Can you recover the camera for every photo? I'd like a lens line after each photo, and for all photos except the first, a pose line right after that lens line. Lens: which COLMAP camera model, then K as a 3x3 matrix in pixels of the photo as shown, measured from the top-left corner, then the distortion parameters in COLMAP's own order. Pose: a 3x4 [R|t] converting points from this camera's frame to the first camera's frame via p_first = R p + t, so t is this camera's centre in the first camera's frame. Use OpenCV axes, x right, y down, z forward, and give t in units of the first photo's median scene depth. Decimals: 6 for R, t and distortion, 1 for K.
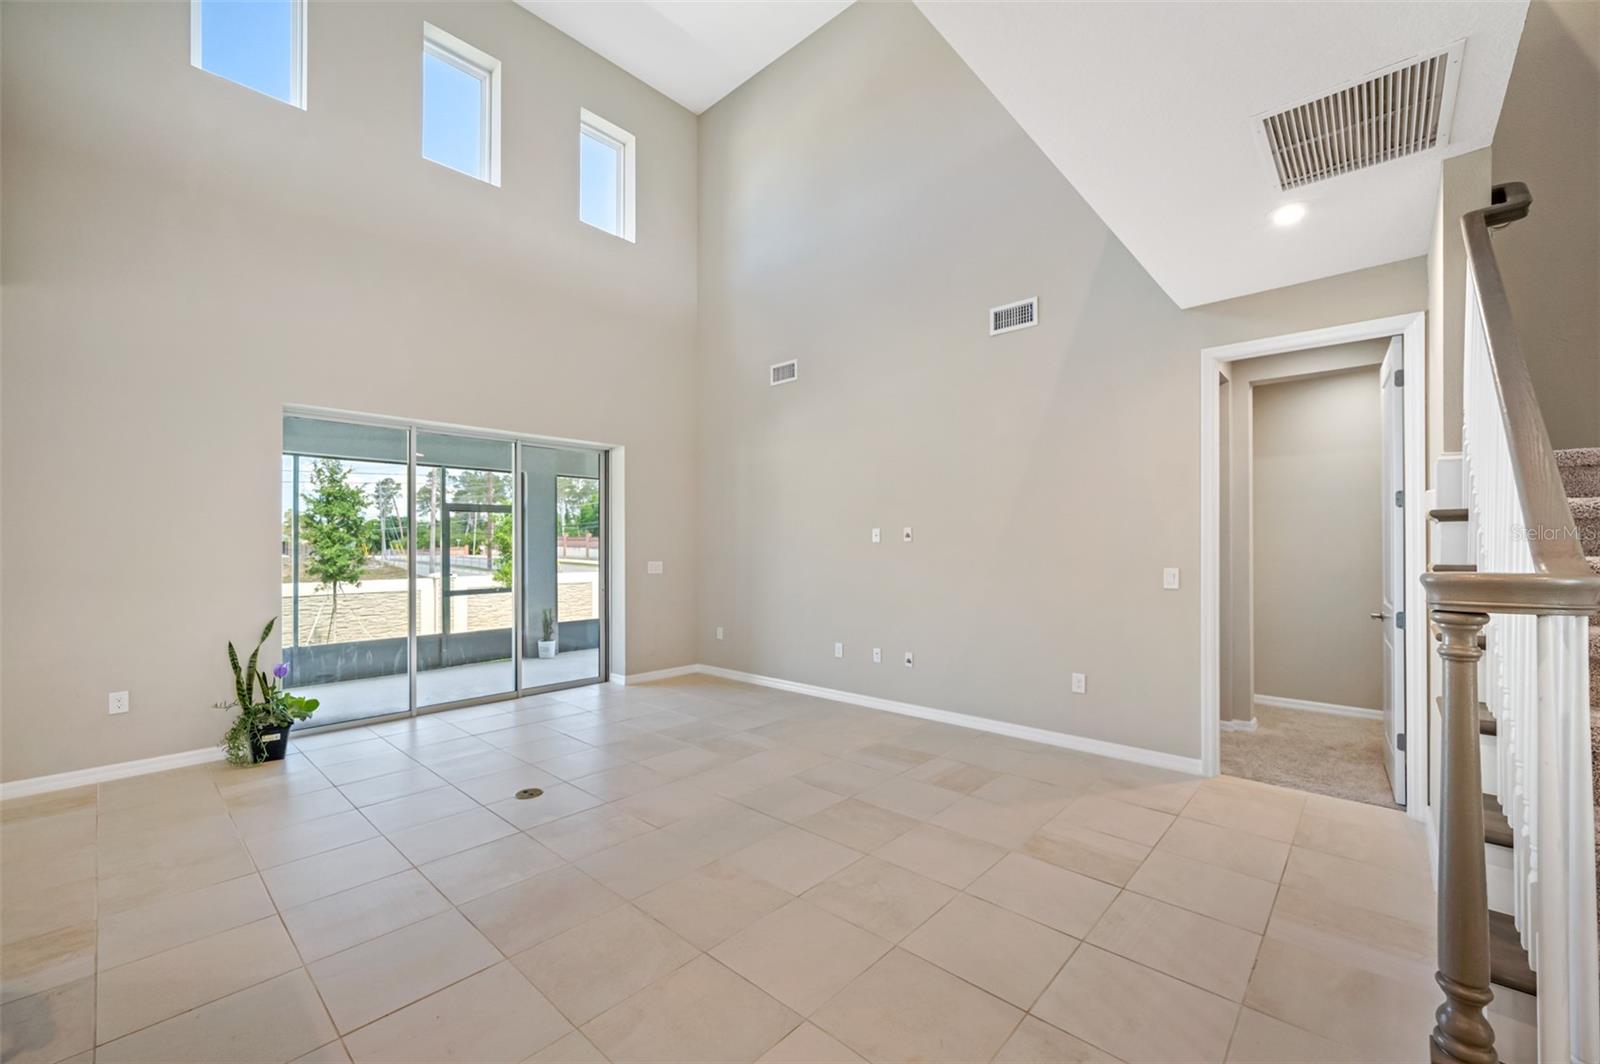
lens RADIAL K [[644.8, 0, 811.7], [0, 644.8, 543.8], [0, 0, 1]] dist [0.007087, -0.000212]
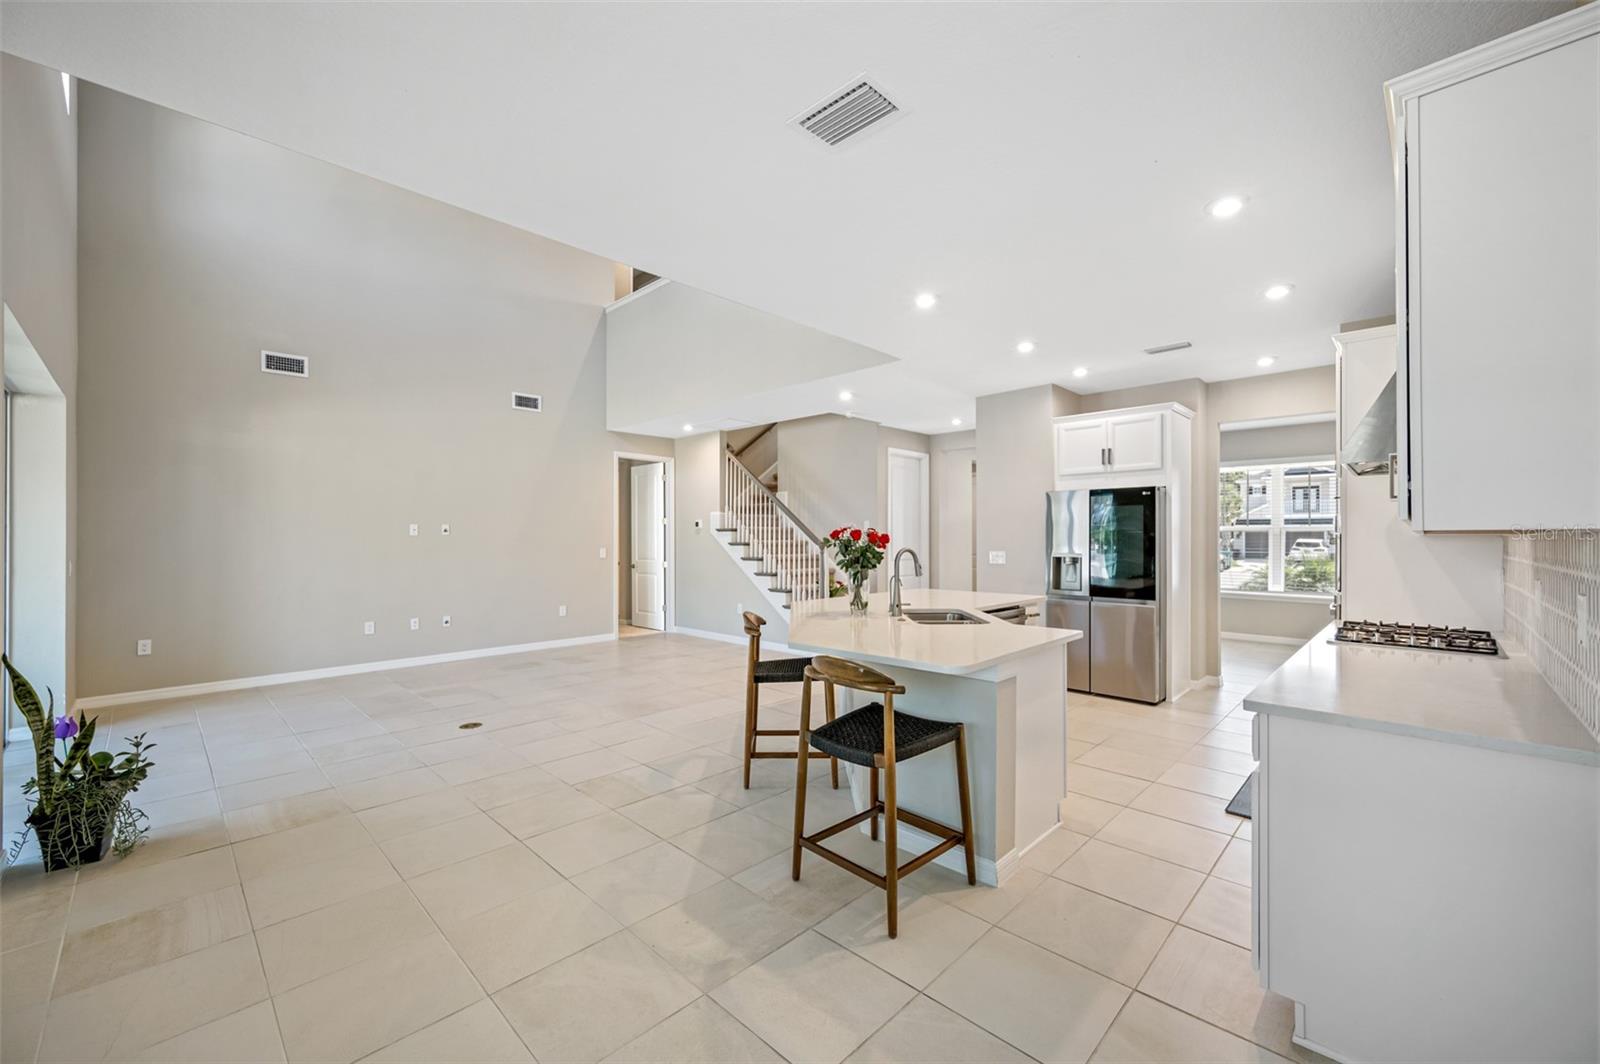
lens RADIAL K [[644.8, 0, 801.9], [0, 644.8, 533.4], [0, 0, 1]] dist [0.007087, -0.000212]
pose [[0.053333, 0.009649, 0.998530, -1.347228], [-0.000268, 0.999953, -0.009649, 0.007191], [-0.998577, 0.000247, 0.053333, 0.198477]]
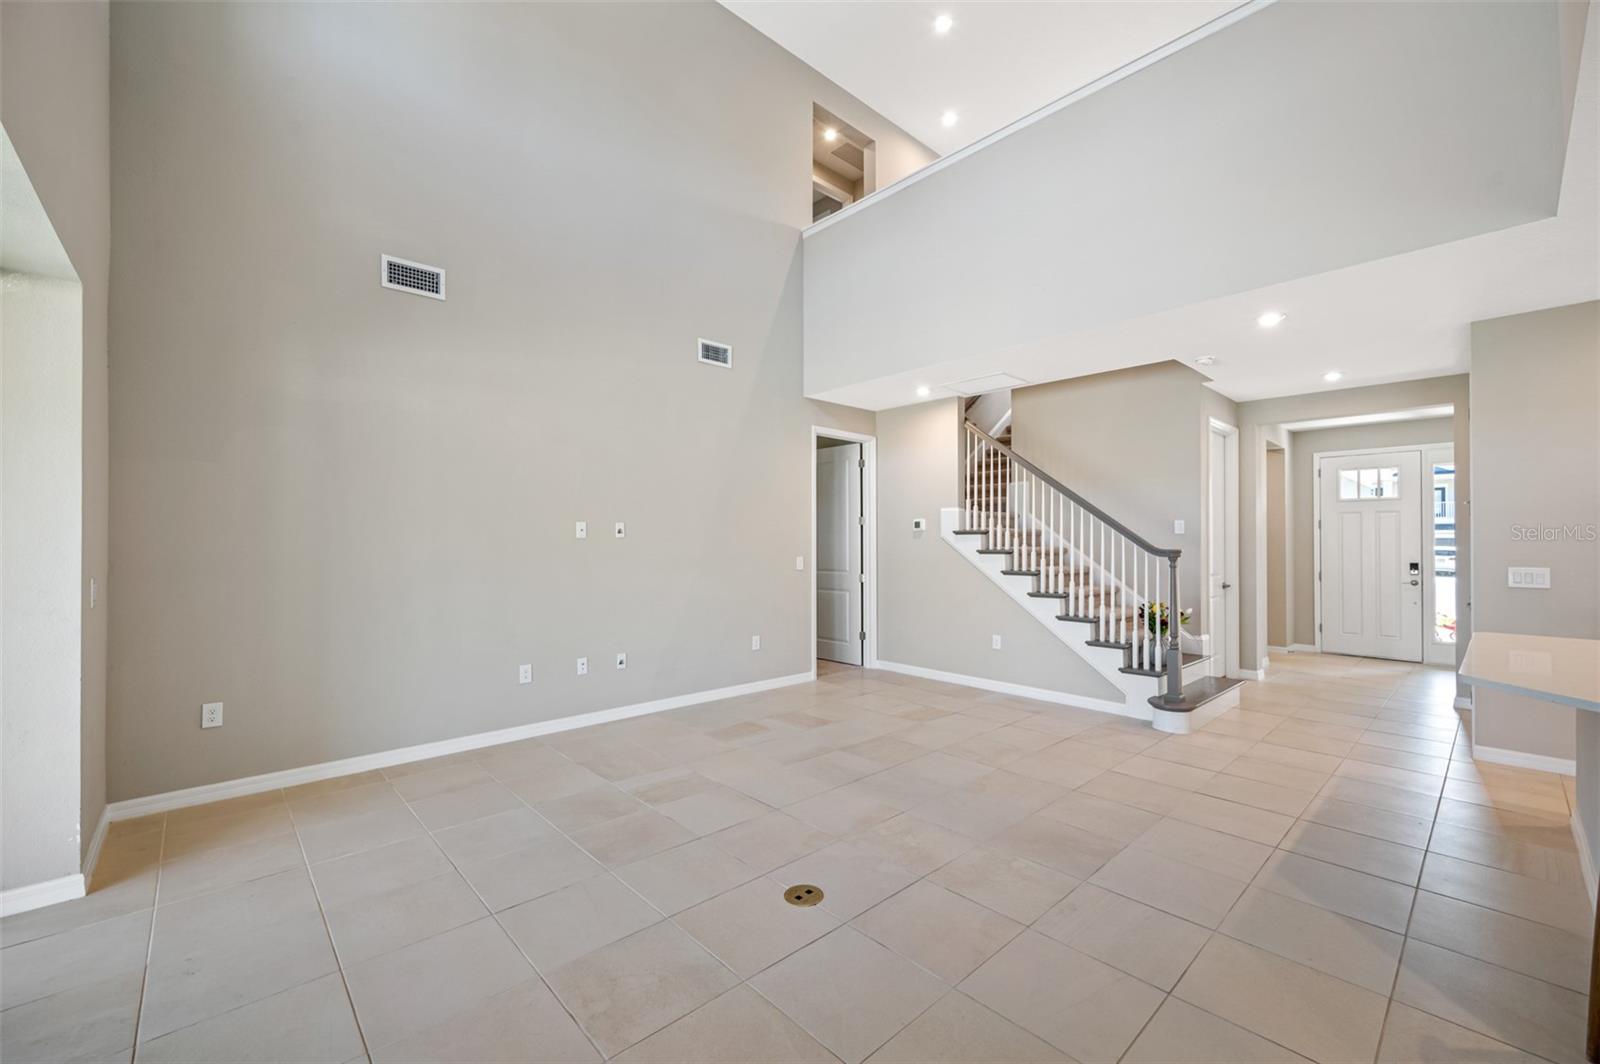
lens RADIAL K [[644.8, 0, 801.1], [0, 644.8, 541.0], [0, 0, 1]] dist [0.007087, -0.000212]
pose [[0.093778, 0.005355, 0.995579, -0.890132], [-0.004553, 0.999977, -0.004950, 0.005458], [-0.995583, -0.004069, 0.093800, 0.735261]]
